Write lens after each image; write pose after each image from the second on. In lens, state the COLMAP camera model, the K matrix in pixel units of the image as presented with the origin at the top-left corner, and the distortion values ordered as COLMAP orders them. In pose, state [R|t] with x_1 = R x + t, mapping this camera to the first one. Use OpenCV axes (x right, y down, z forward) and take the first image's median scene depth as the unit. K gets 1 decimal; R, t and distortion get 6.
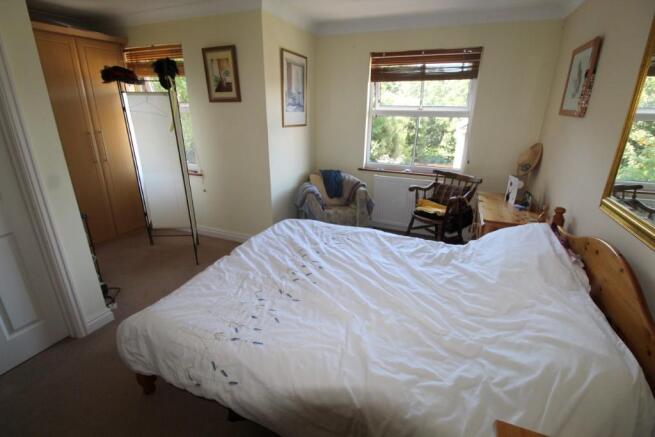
lens RADIAL K [[305.0, 0, 330.5], [0, 305.0, 216.2], [0, 0, 1]] dist [-0.018996, -0.000746]
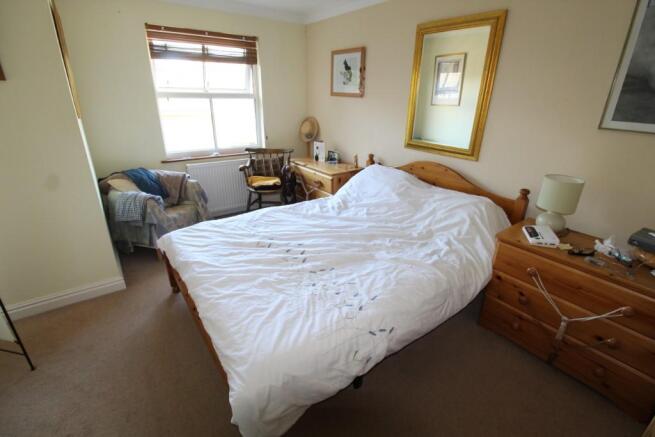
lens RADIAL K [[305.0, 0, 330.5], [0, 305.0, 216.2], [0, 0, 1]] dist [-0.018996, -0.000746]
pose [[0.500669, -0.322071, 0.803493, -0.661053], [0.274321, 0.939399, 0.205614, -0.094525], [-0.821023, 0.117470, 0.558679, 0.251196]]
